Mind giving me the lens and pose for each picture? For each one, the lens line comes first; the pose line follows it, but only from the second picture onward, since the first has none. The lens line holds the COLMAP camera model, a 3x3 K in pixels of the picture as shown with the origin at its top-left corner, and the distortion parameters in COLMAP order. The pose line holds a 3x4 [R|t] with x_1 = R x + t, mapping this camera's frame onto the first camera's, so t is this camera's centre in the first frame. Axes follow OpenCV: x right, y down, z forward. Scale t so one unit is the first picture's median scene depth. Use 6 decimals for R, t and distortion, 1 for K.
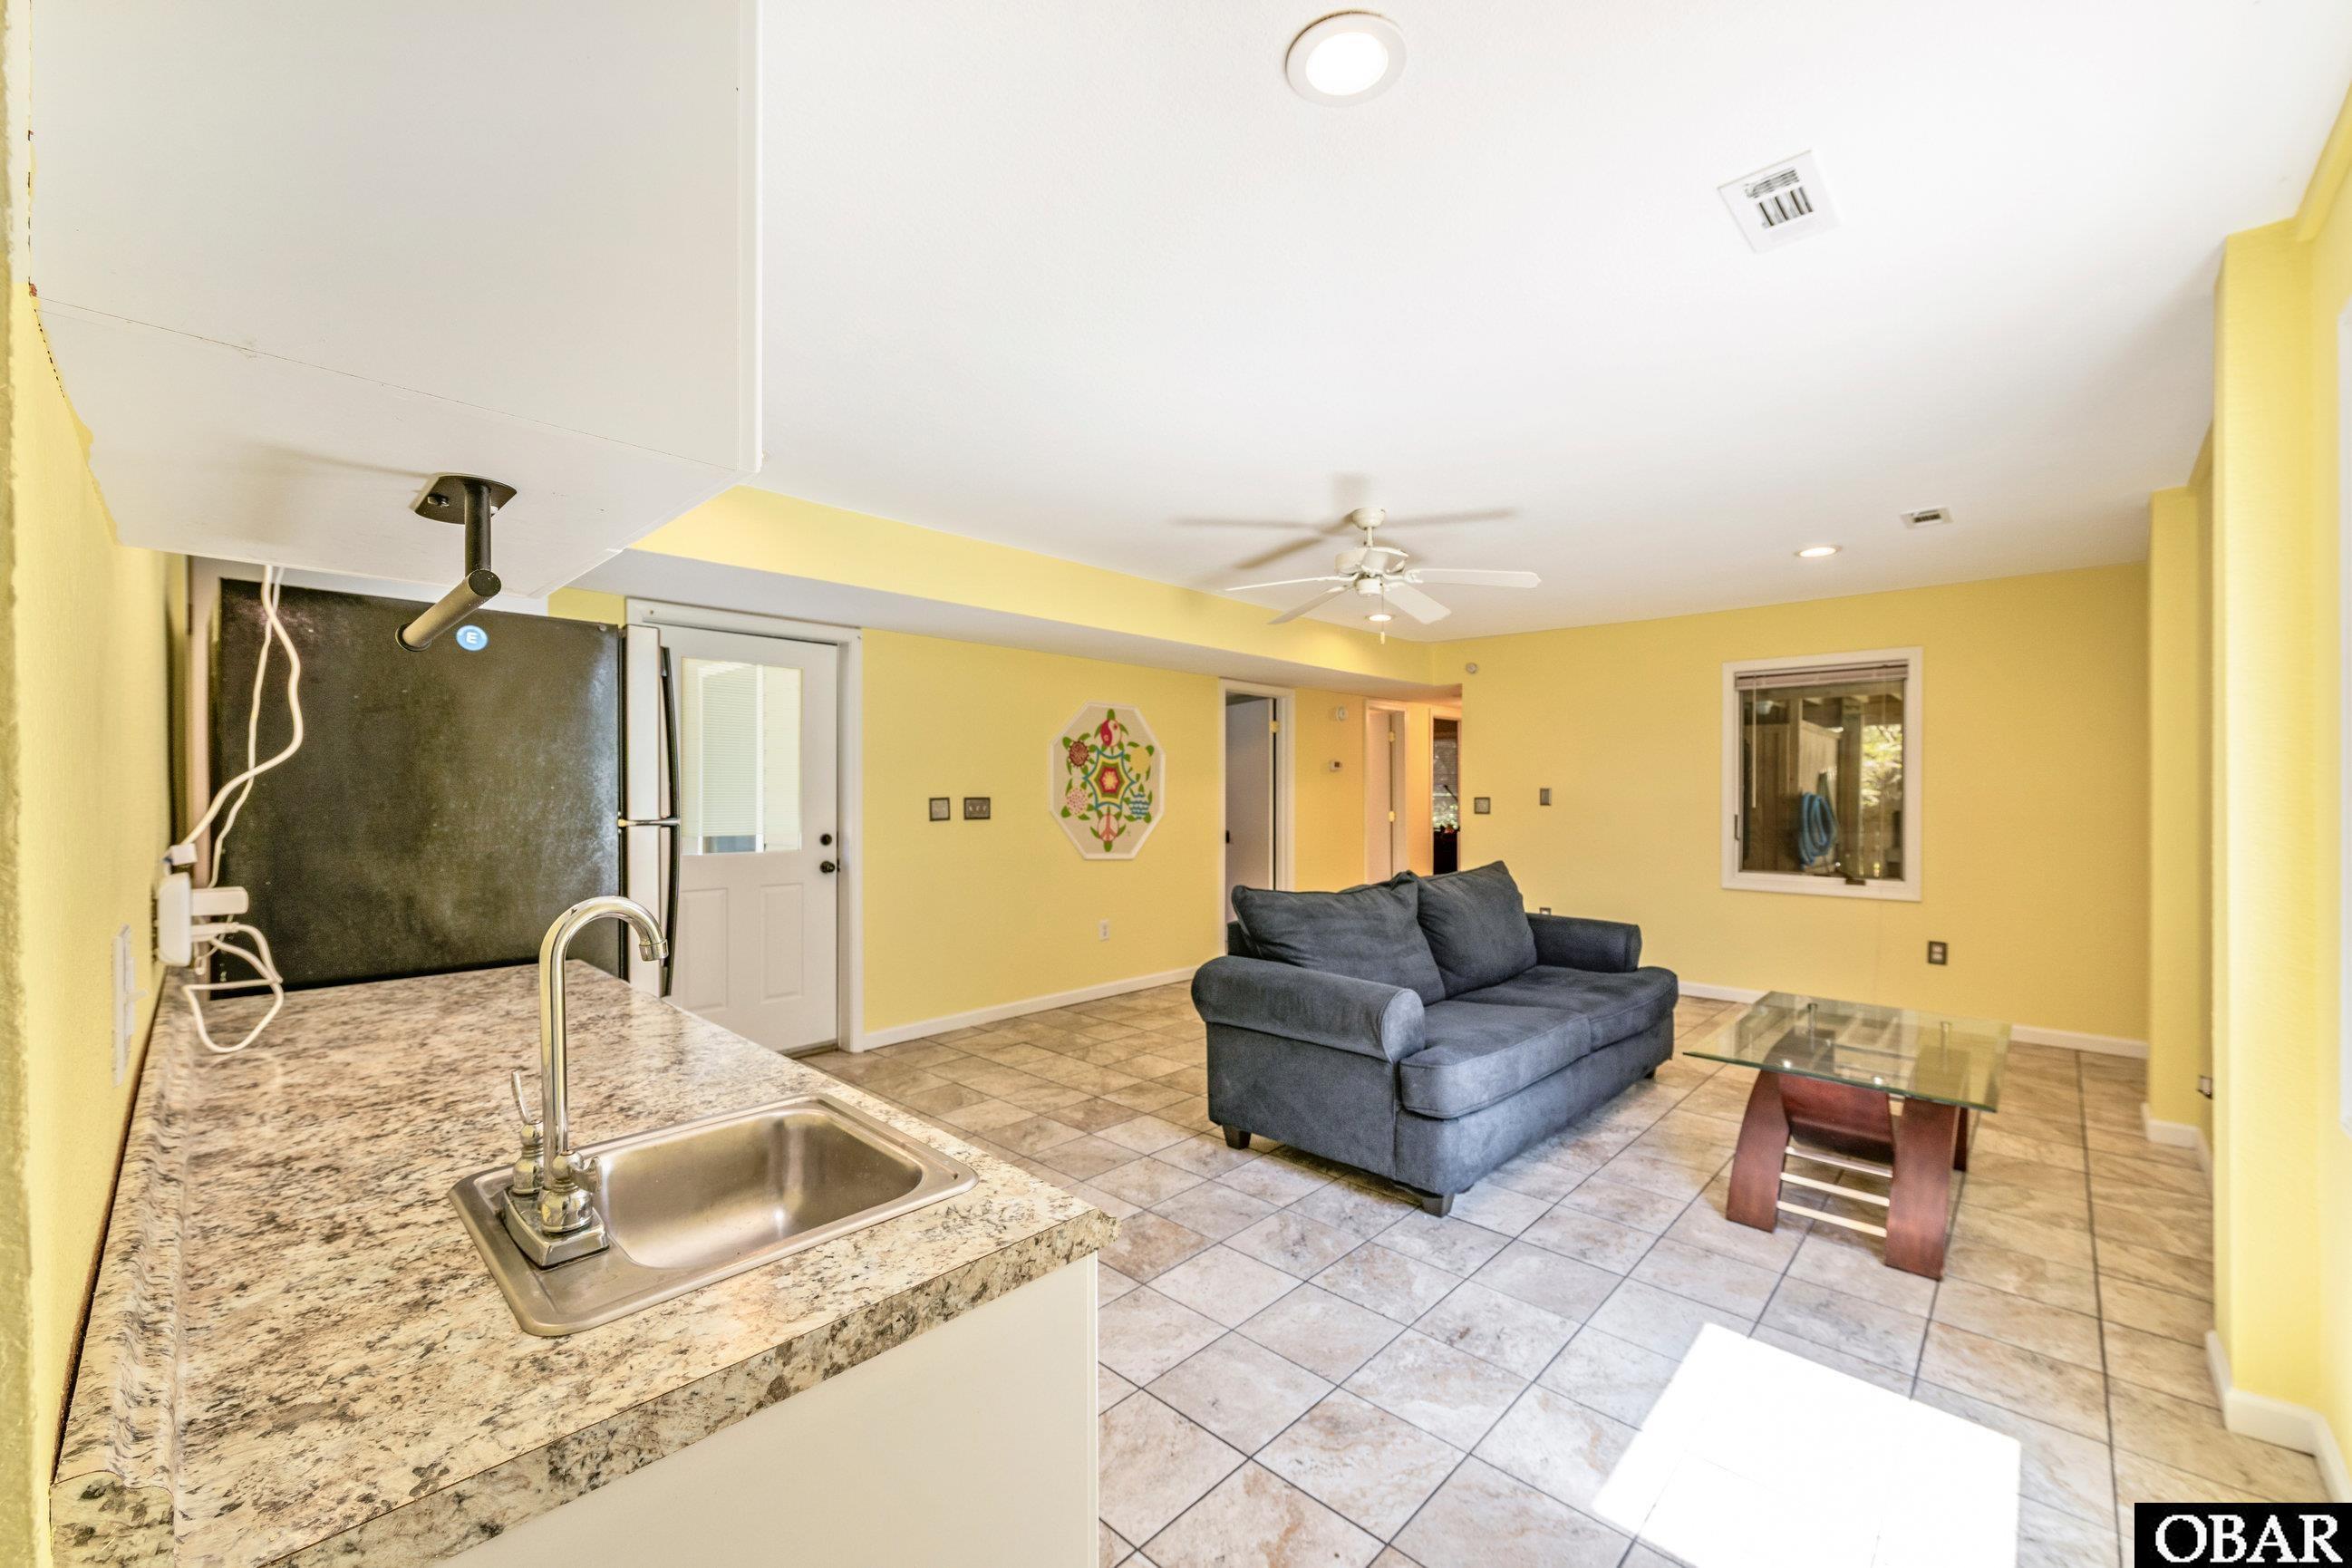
lens RADIAL K [[944.9, 0, 1175.6], [0, 944.9, 802.0], [0, 0, 1]] dist [0.016040, -0.001518]
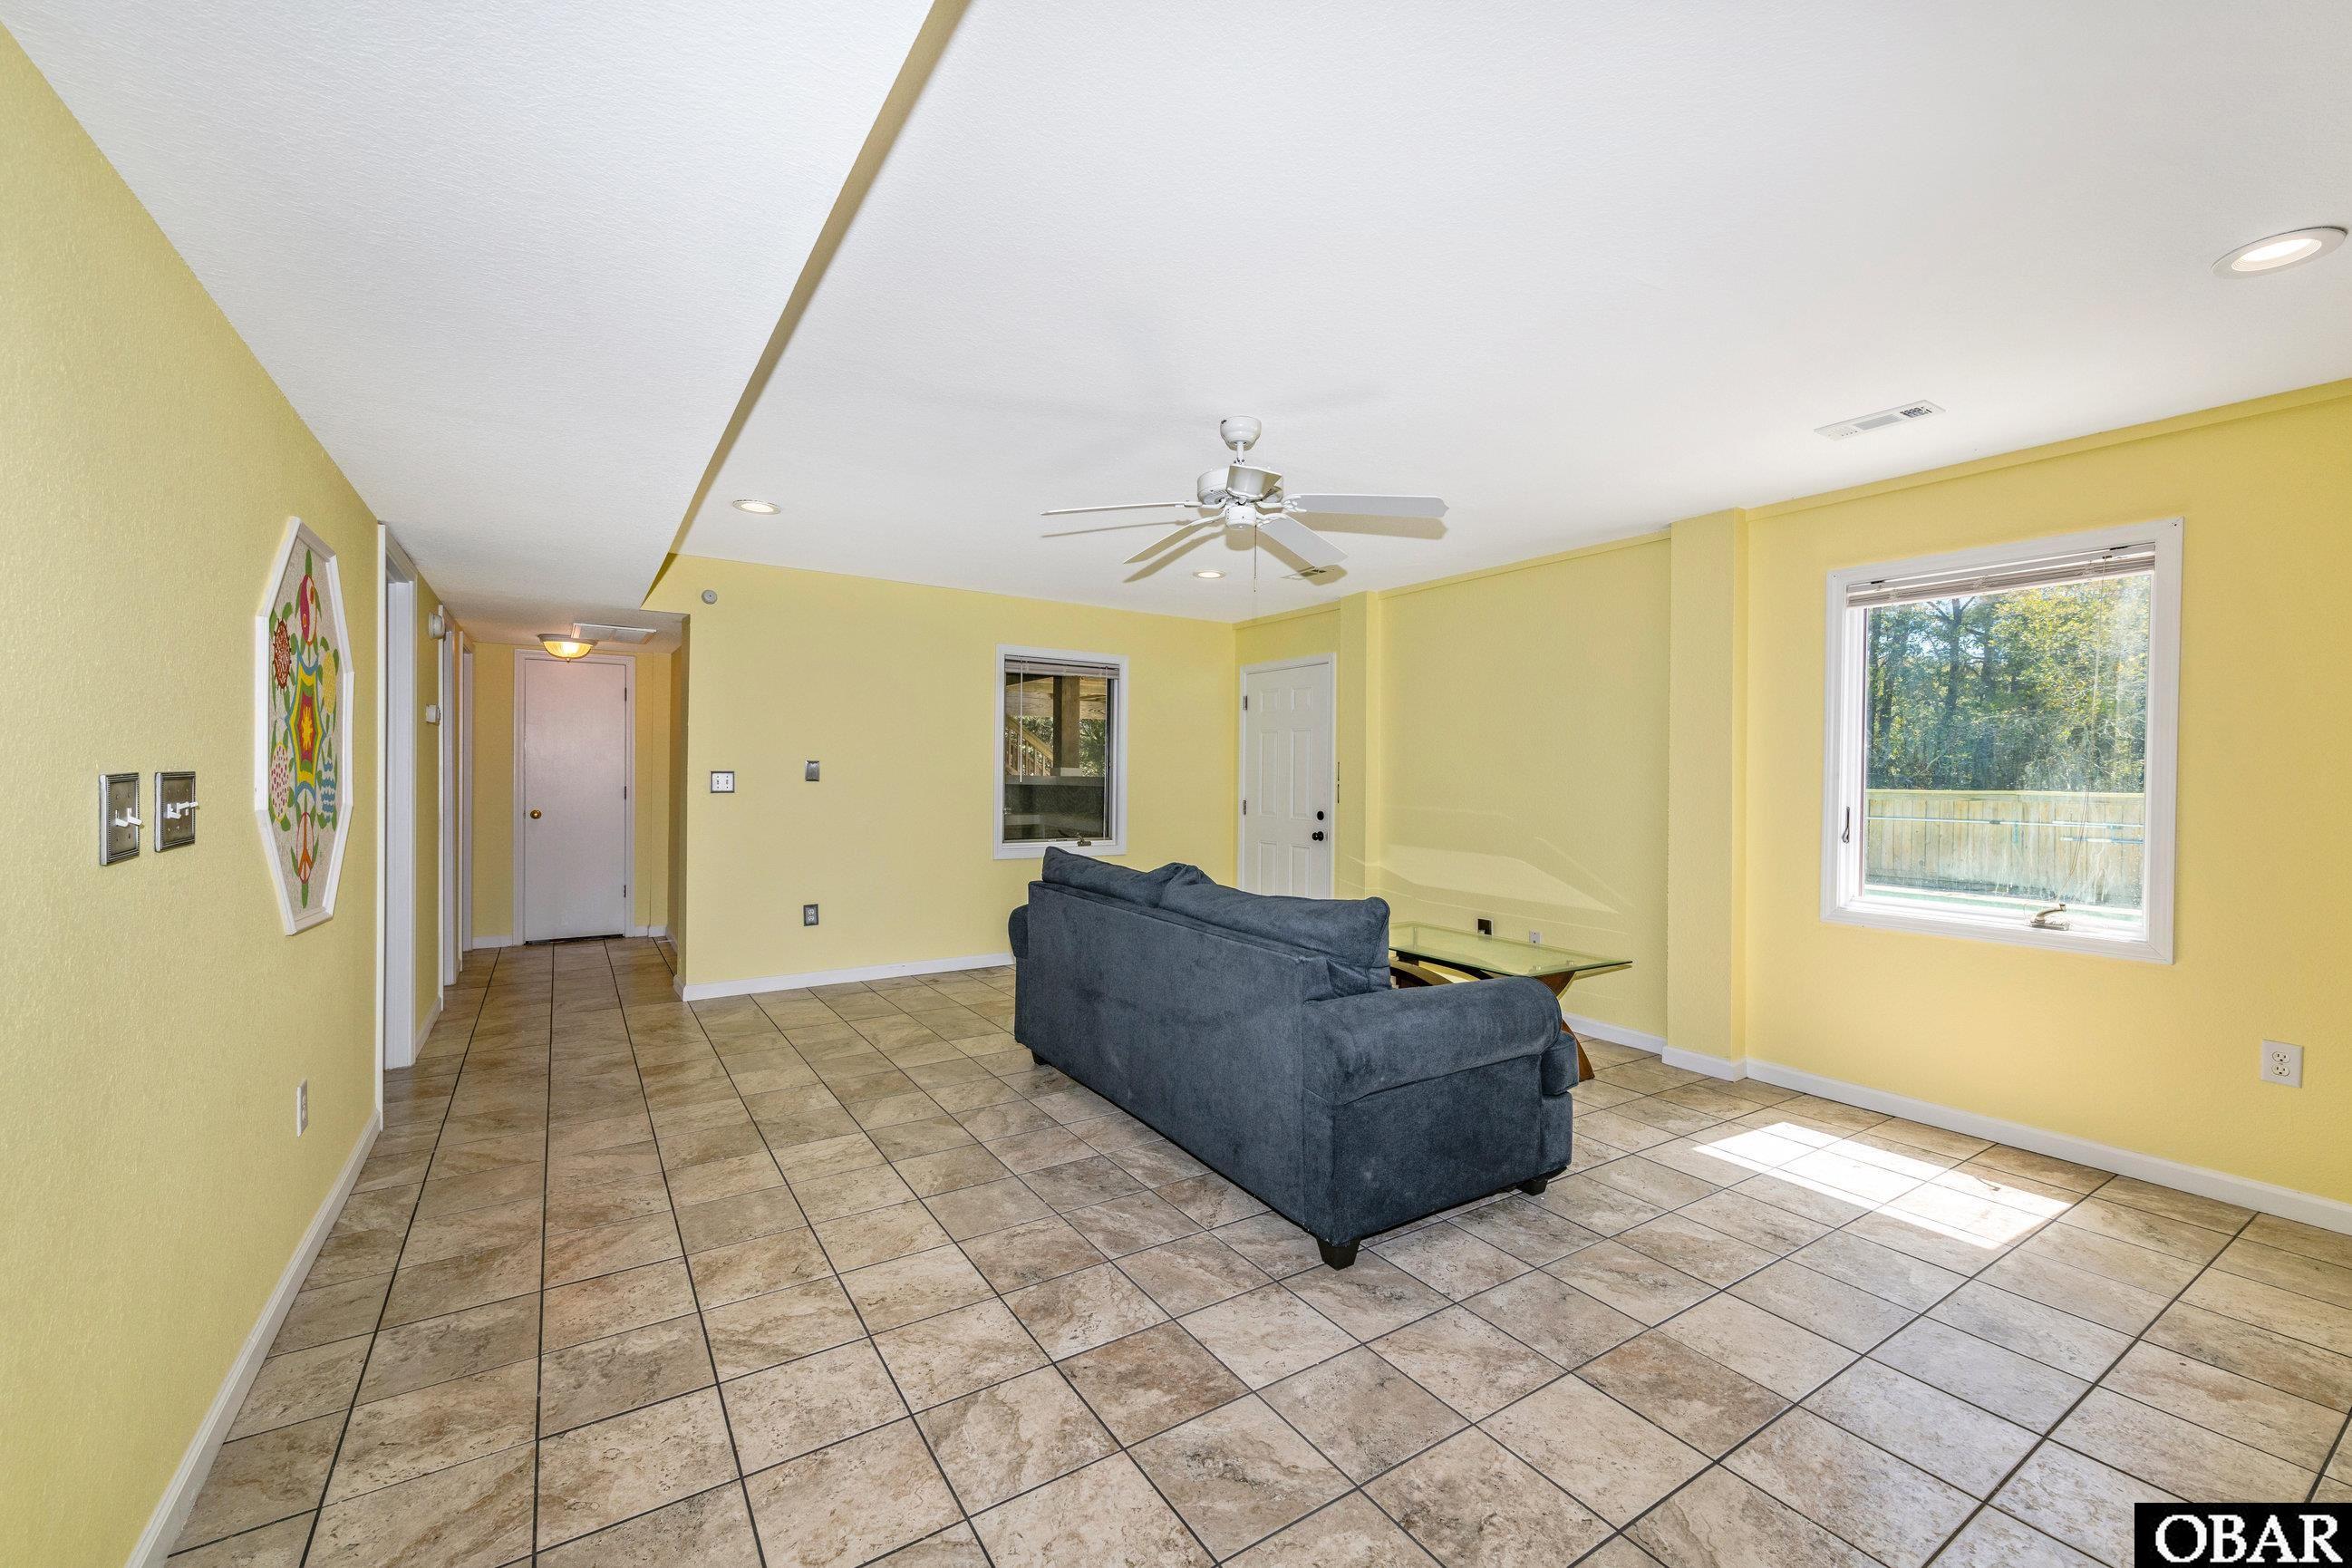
lens RADIAL K [[944.9, 0, 1183.0], [0, 944.9, 786.7], [0, 0, 1]] dist [0.016040, -0.001518]
pose [[0.212384, 0.000137, 0.977186, -0.385593], [-0.002795, 0.999996, 0.000467, 0.004675], [-0.977182, -0.002831, 0.212383, 0.570810]]
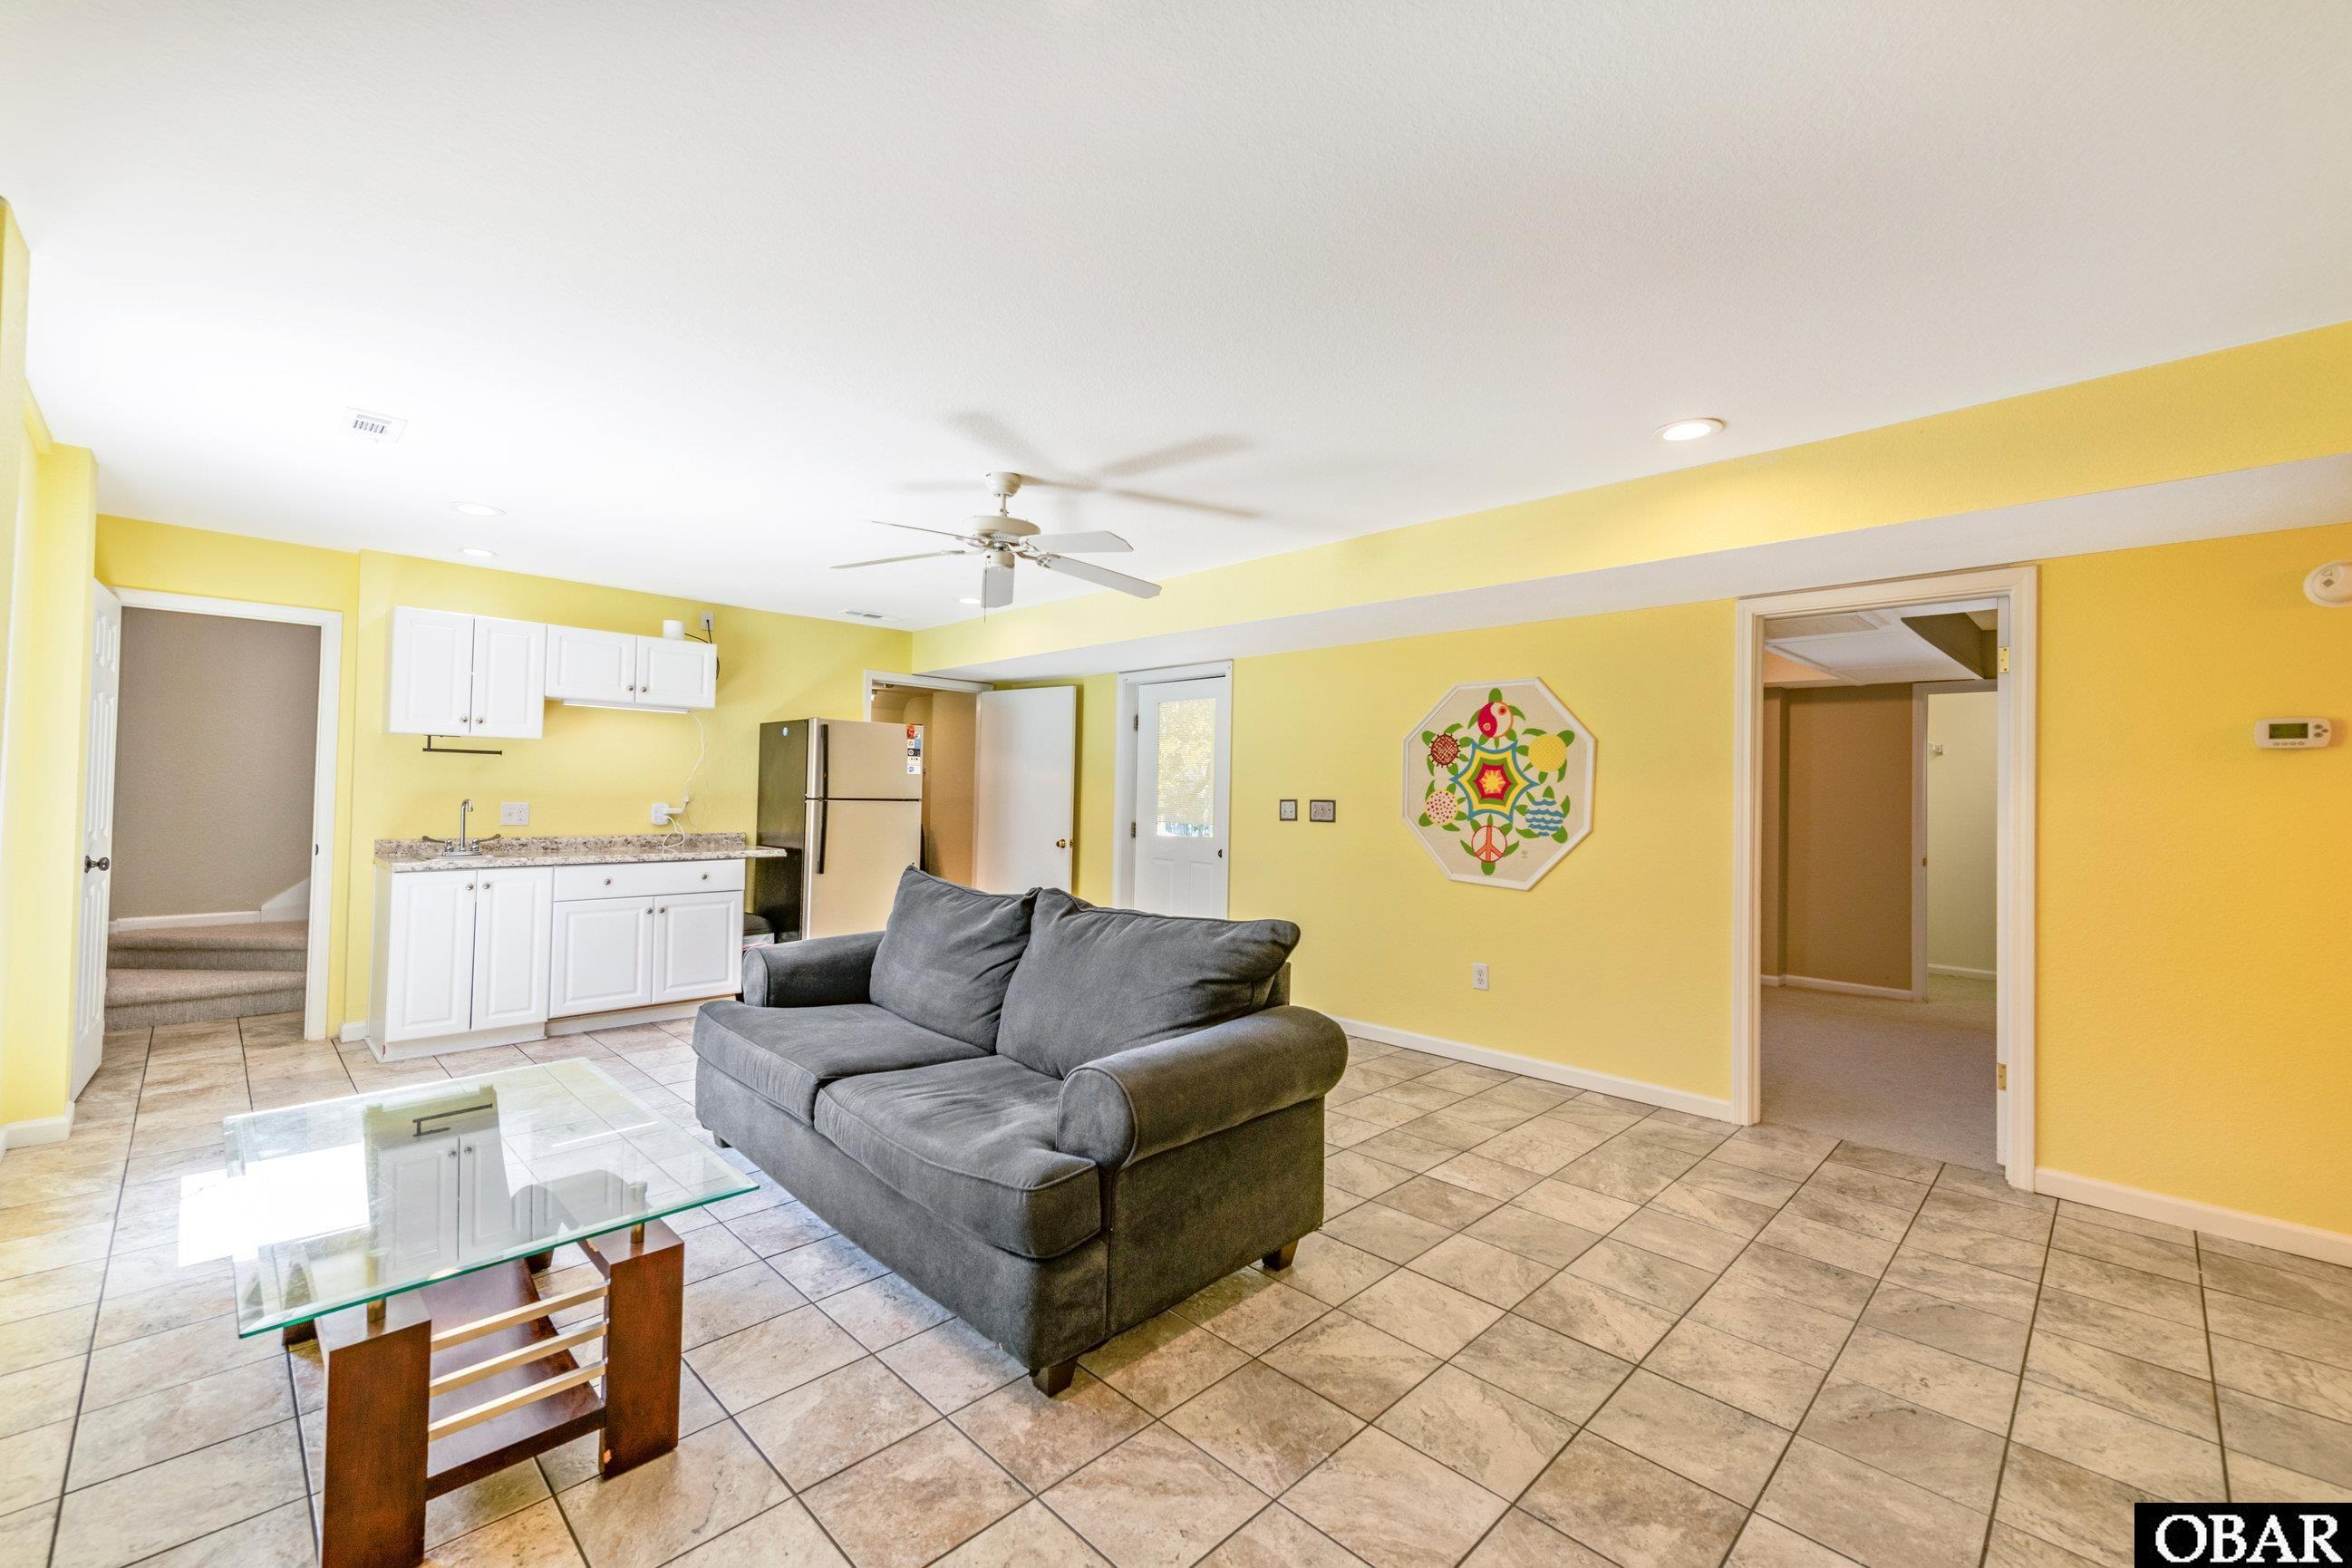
lens RADIAL K [[944.9, 0, 1182.7], [0, 944.9, 778.0], [0, 0, 1]] dist [0.016040, -0.001518]
pose [[-0.016492, -0.019300, -0.999678, 0.713794], [-0.027353, 0.999448, -0.018844, -0.004782], [0.999490, 0.027034, -0.017011, 0.778015]]
